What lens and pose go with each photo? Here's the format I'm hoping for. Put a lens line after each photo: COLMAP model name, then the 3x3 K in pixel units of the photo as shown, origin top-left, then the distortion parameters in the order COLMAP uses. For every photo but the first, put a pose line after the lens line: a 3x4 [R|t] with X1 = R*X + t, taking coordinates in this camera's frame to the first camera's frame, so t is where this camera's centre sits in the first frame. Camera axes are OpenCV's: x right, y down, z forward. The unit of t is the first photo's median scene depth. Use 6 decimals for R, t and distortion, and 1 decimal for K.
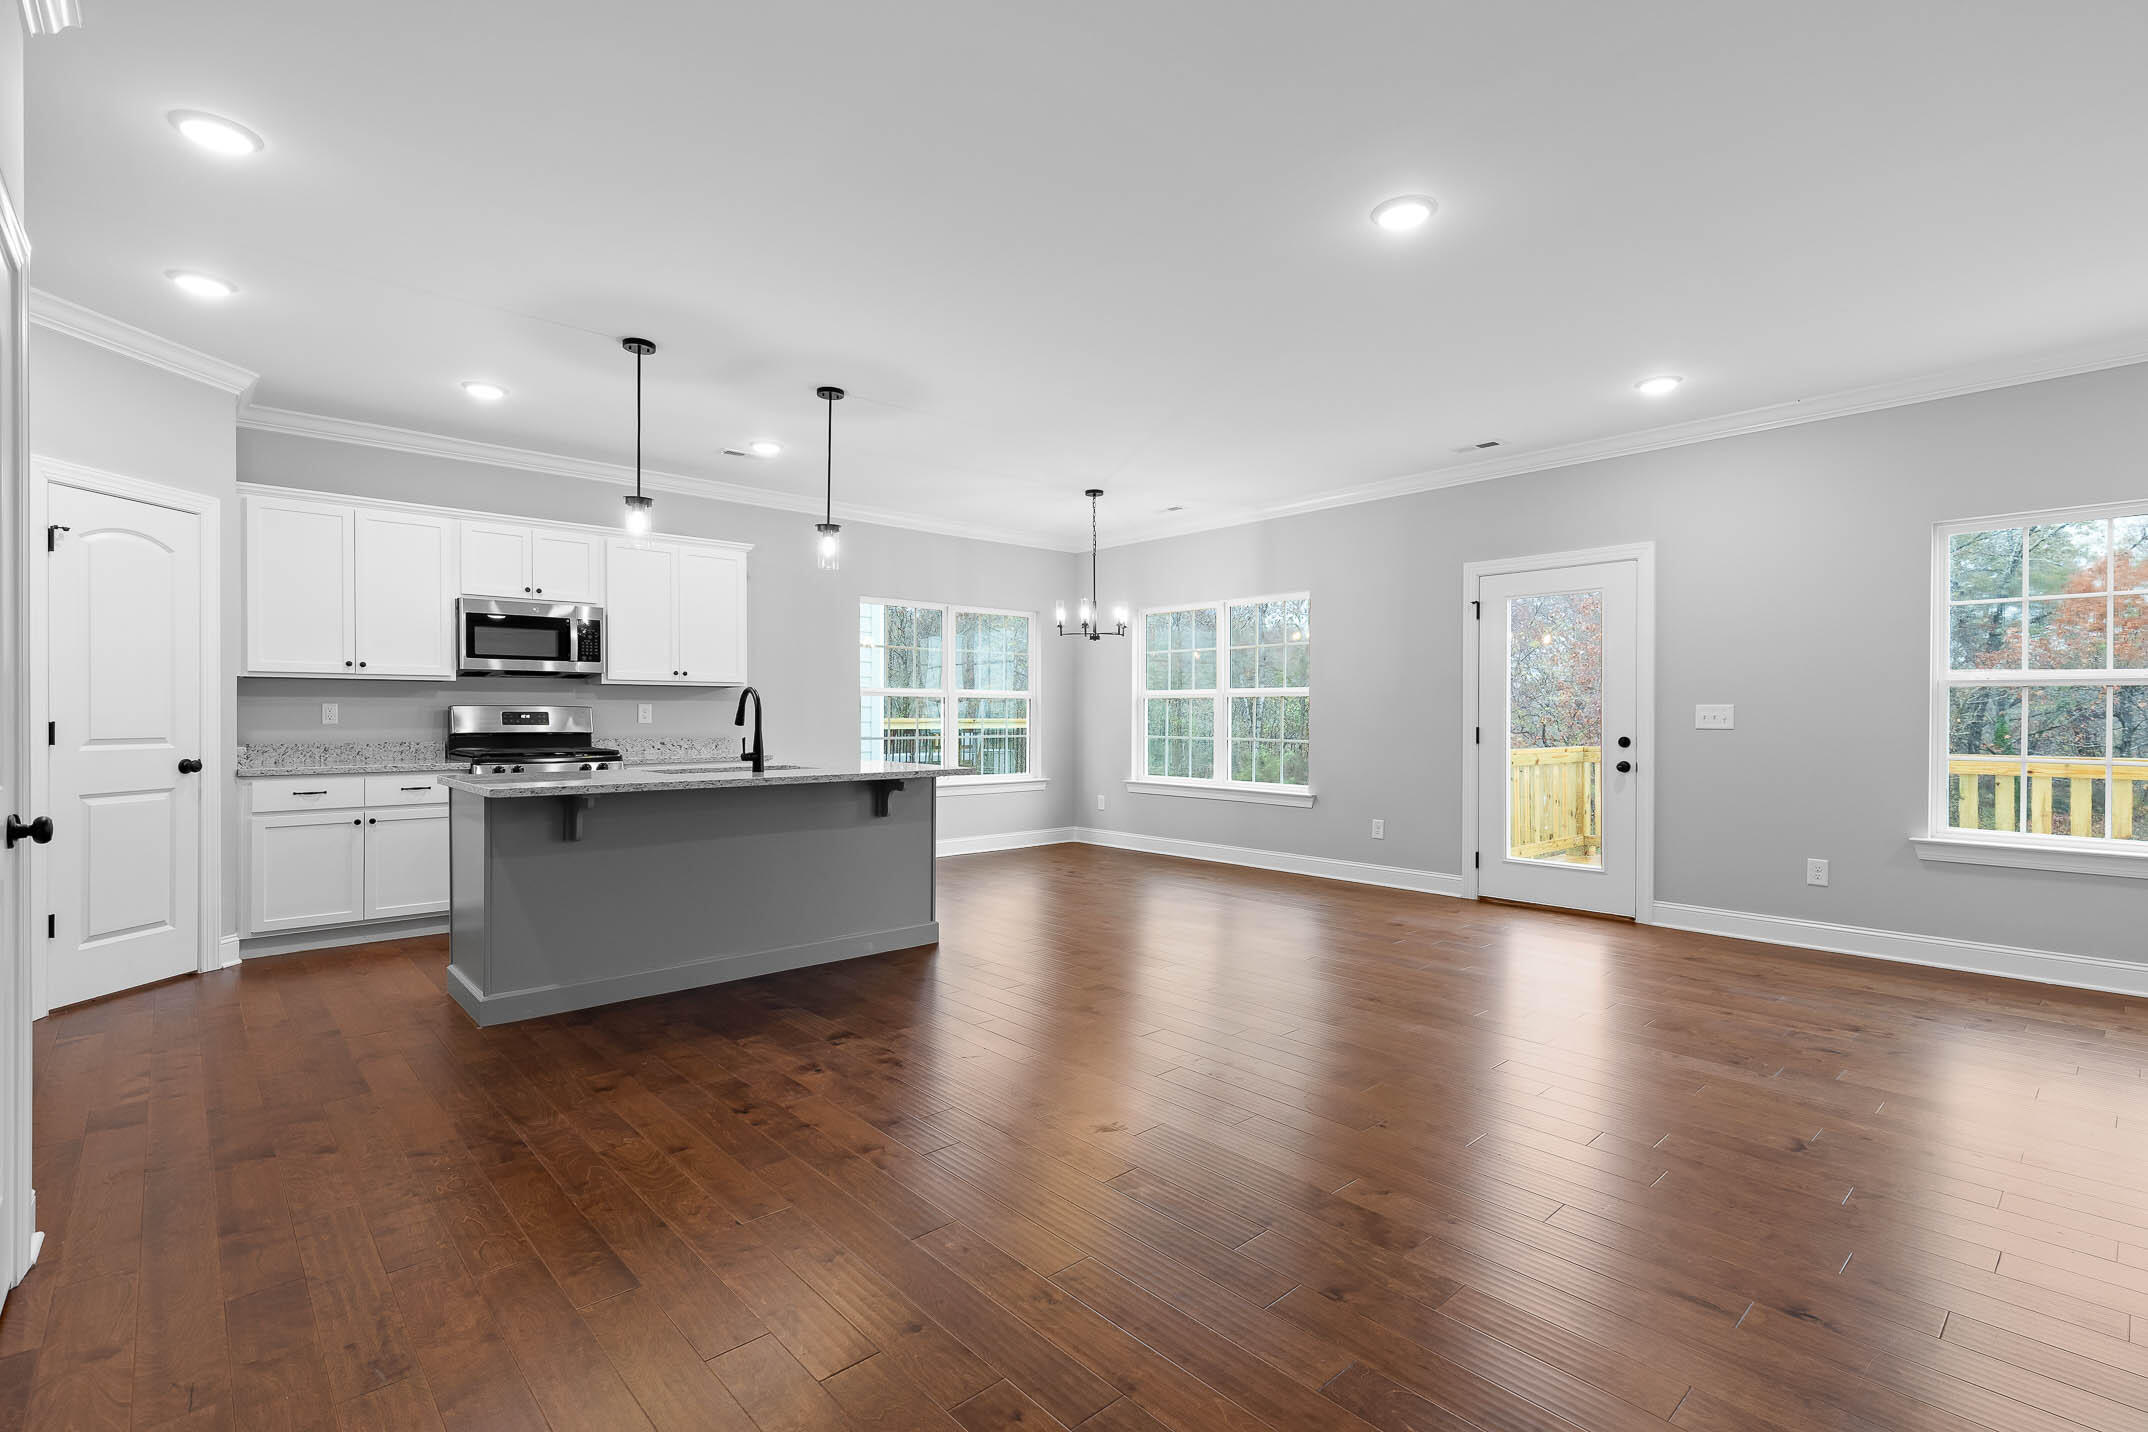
lens RADIAL K [[977.5, 0, 1082.6], [0, 977.5, 721.0], [0, 0, 1]] dist [0.001023, 0.000103]
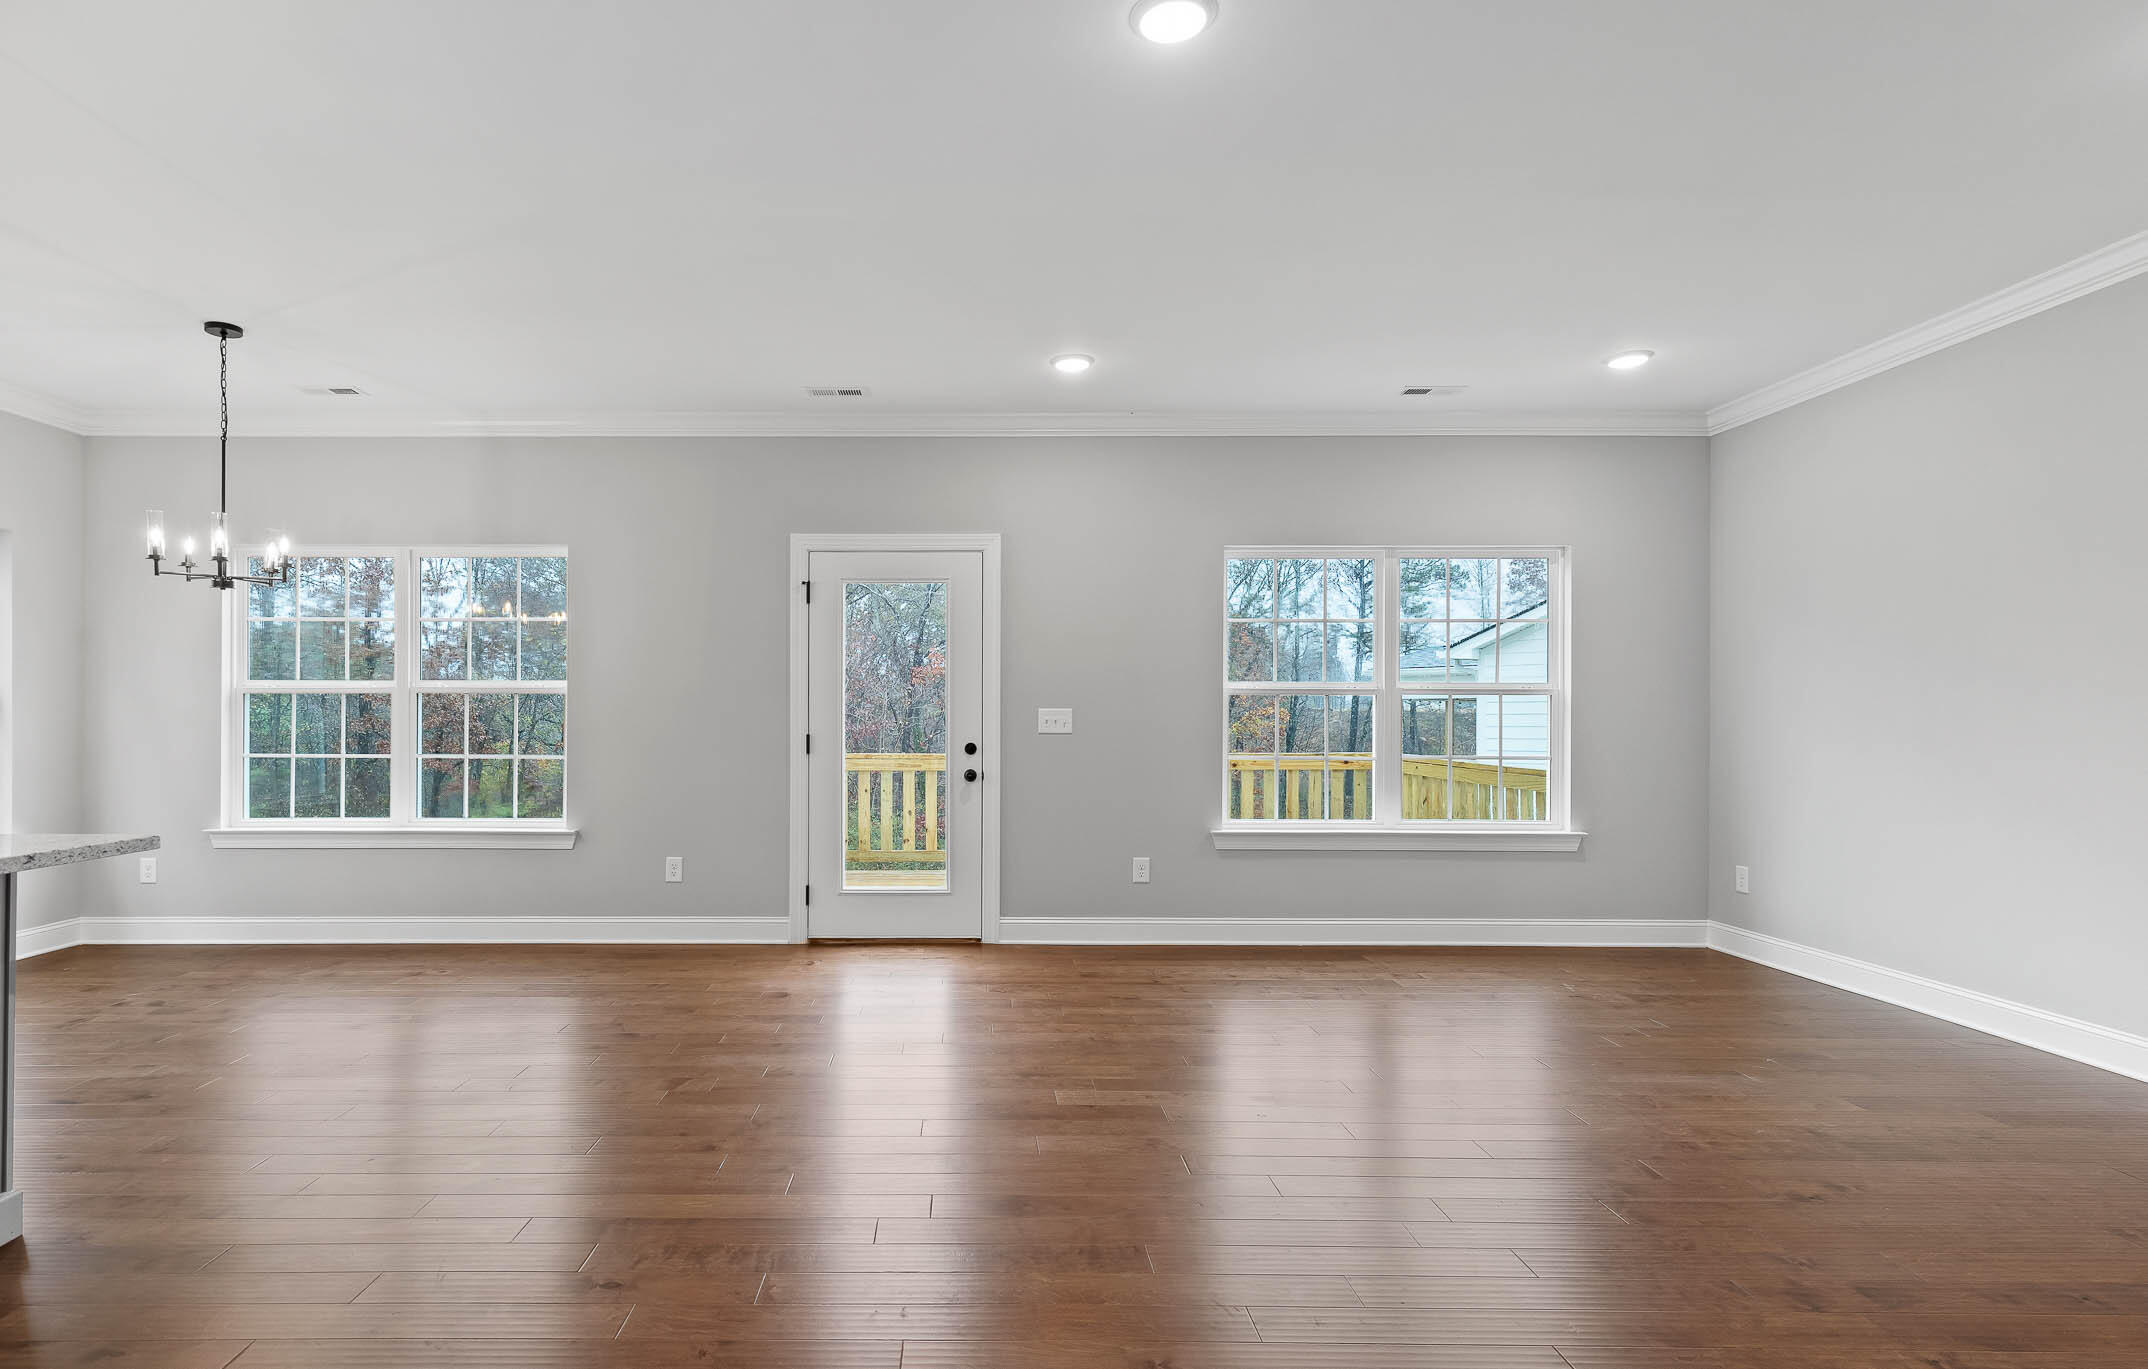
lens RADIAL K [[1121.0, 0, 950.6], [0, 1121.0, 732.7], [0, 0, 1]] dist [-0.002420, 0.000122]
pose [[0.670430, -0.009333, 0.741914, -0.237238], [0.005255, 0.999956, 0.007831, -0.001974], [-0.741954, -0.001351, 0.670449, 0.305089]]
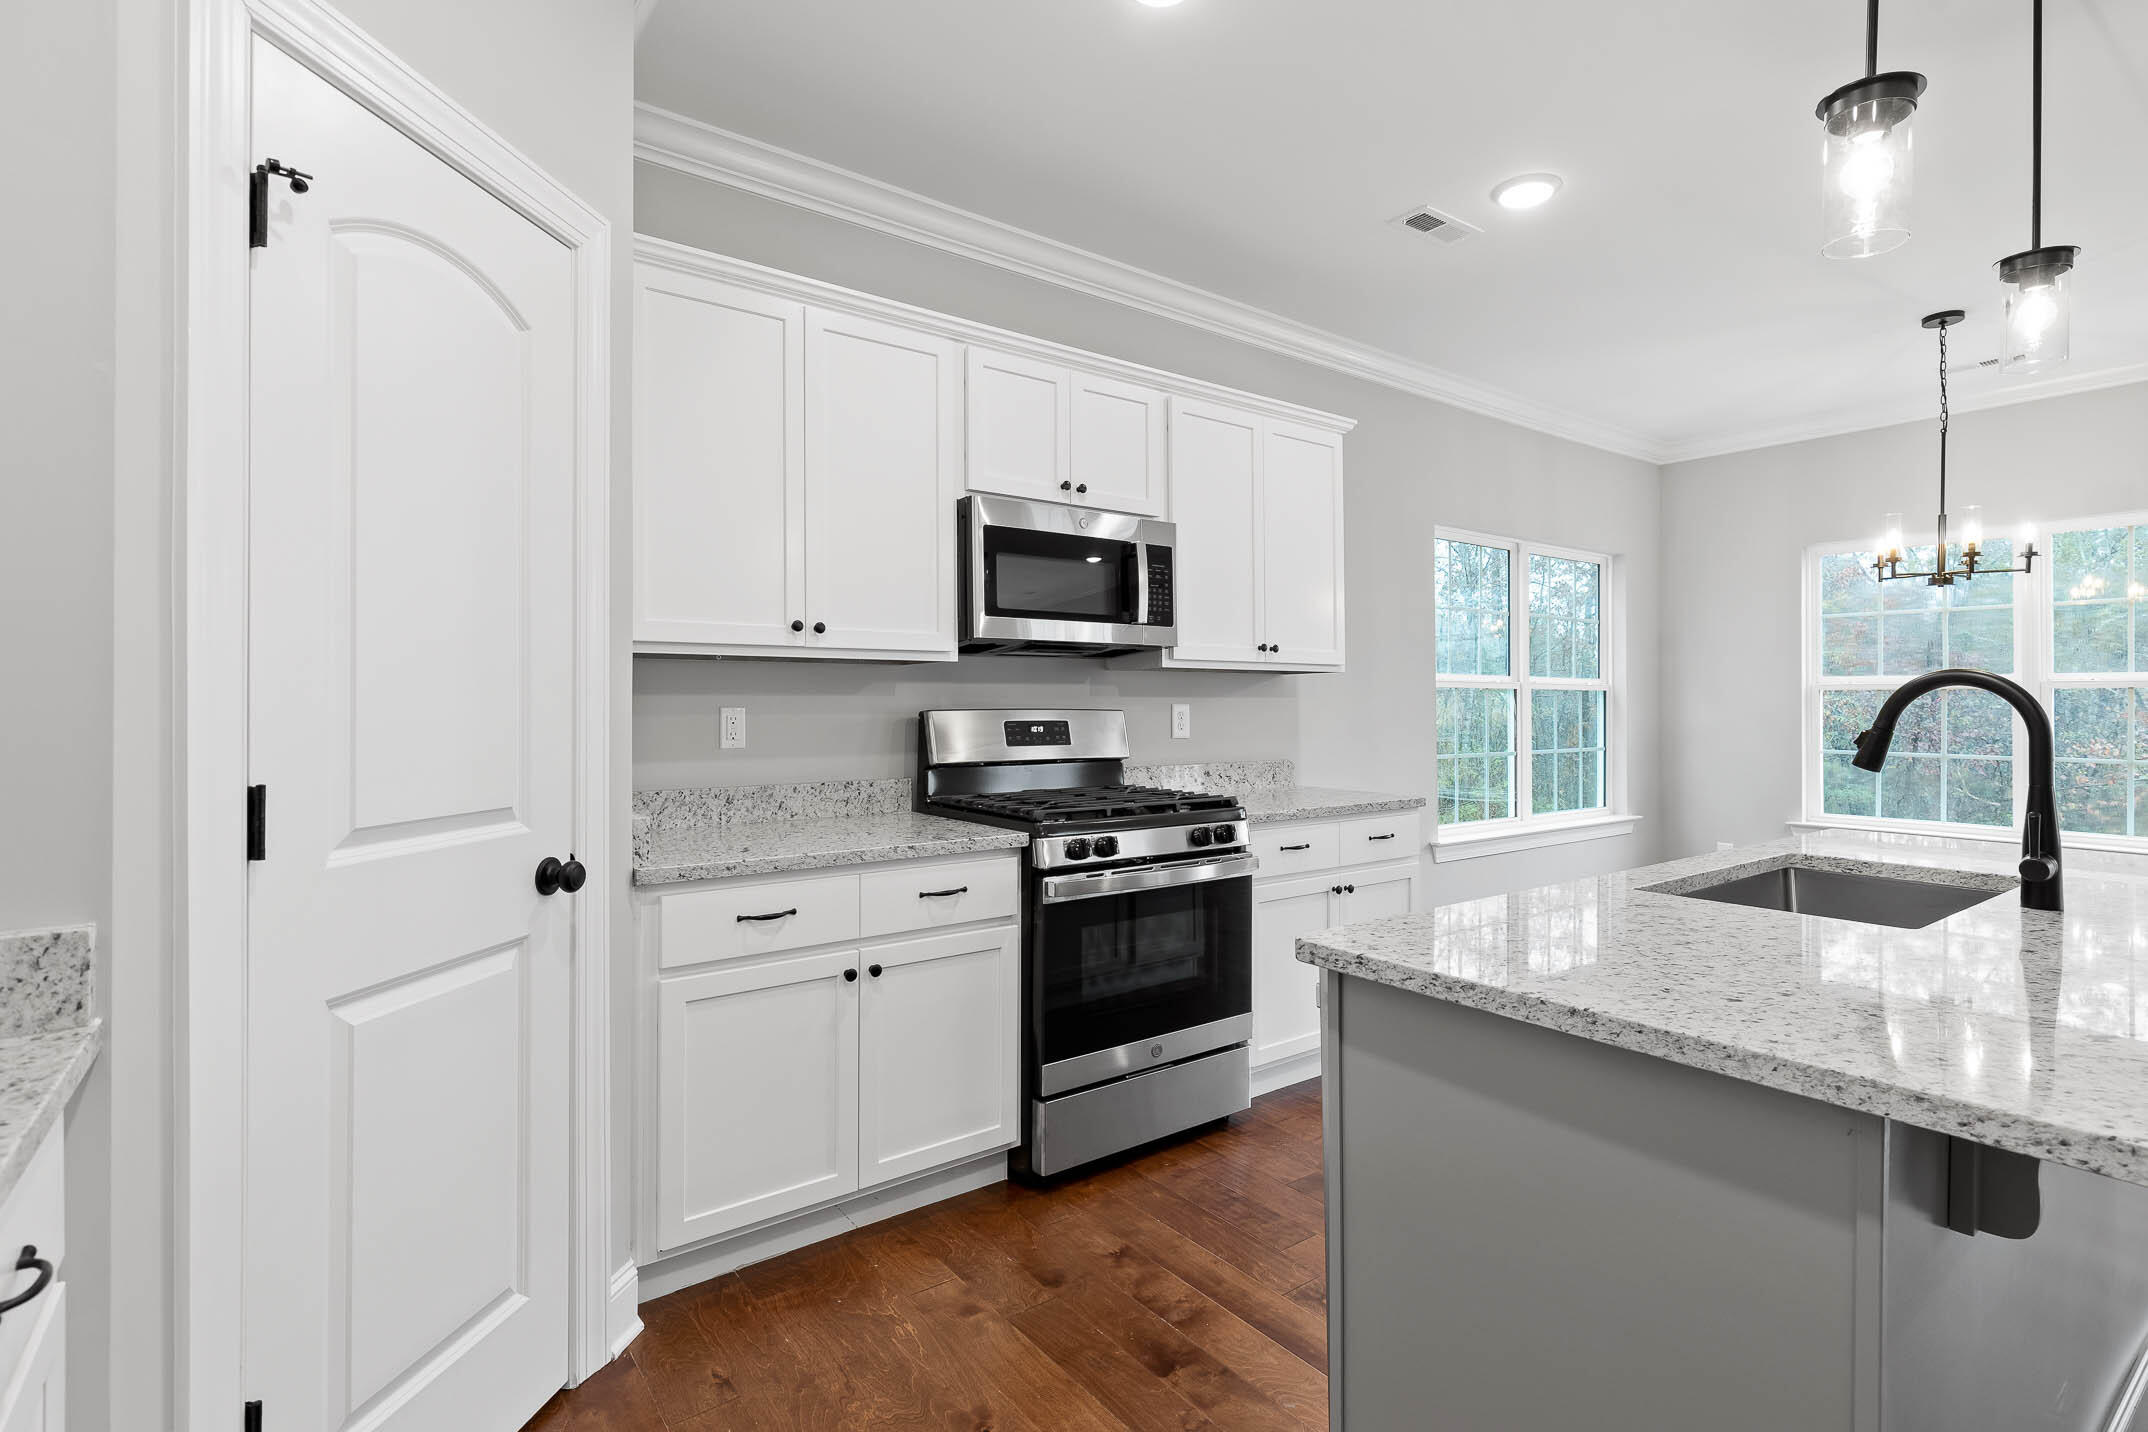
lens RADIAL K [[1017.3, 0, 1084.6], [0, 1017.3, 702.1], [0, 0, 1]] dist [-0.000081, -0.000469]
pose [[0.994961, 0.000754, -0.100264, -0.508704], [-0.001368, 0.999981, -0.006064, -0.016613], [0.100257, 0.006171, 0.994942, 0.472017]]
